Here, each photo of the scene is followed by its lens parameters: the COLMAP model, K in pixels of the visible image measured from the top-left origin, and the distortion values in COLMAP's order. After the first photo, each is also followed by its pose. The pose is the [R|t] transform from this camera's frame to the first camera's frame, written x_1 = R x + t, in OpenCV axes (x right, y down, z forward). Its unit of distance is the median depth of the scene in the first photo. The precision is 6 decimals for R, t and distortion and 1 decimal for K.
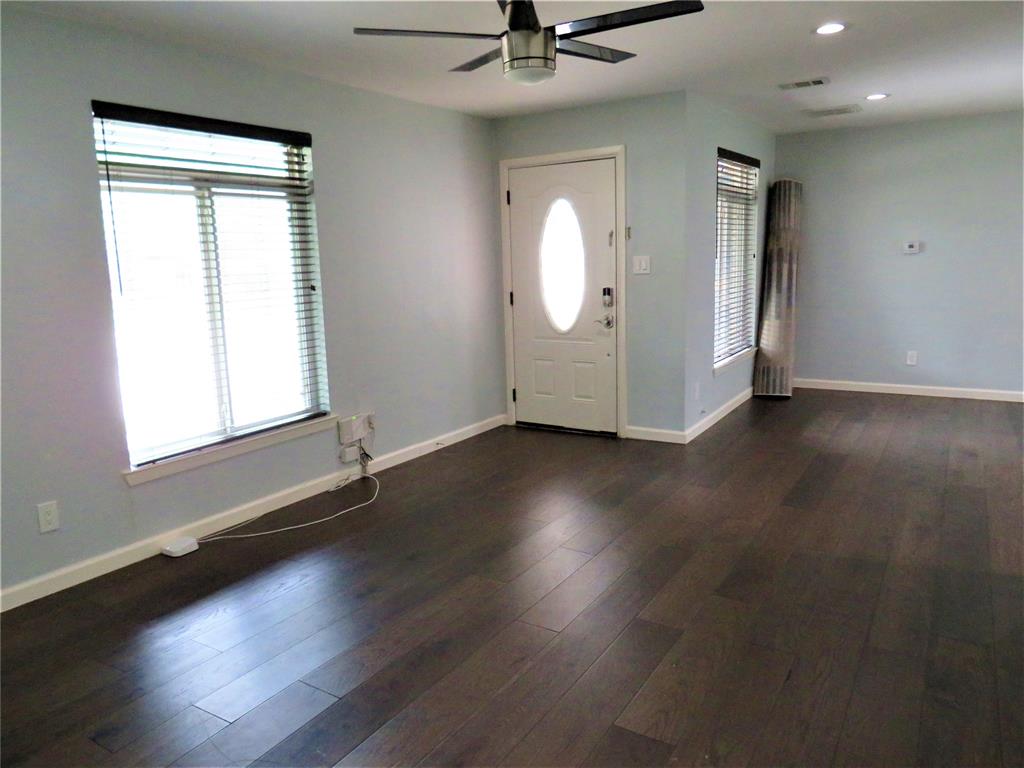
lens RADIAL K [[734.2, 0, 512.0], [0, 734.2, 384.0], [0, 0, 1]] dist [-0.007017, 0.000803]
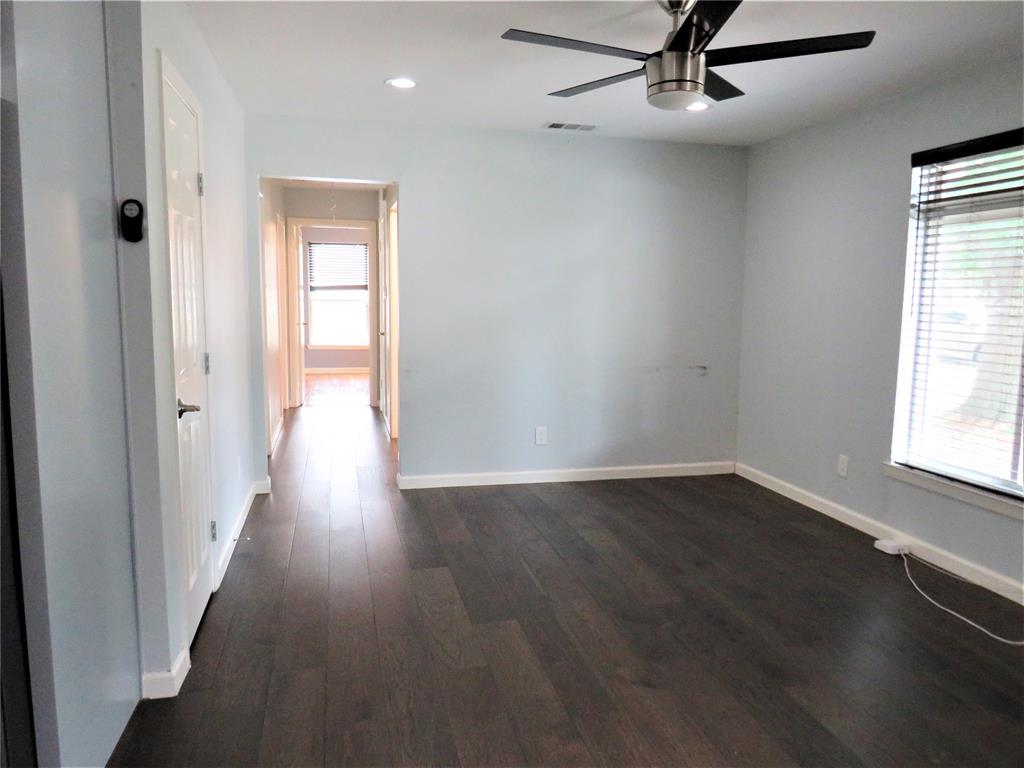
lens RADIAL K [[734.2, 0, 512.0], [0, 734.2, 384.0], [0, 0, 1]] dist [-0.007017, 0.000803]
pose [[-0.705447, 0.108115, -0.700468, 0.691234], [-0.109287, 0.959885, 0.258219, -0.232964], [0.700286, 0.258712, -0.665332, 1.271700]]
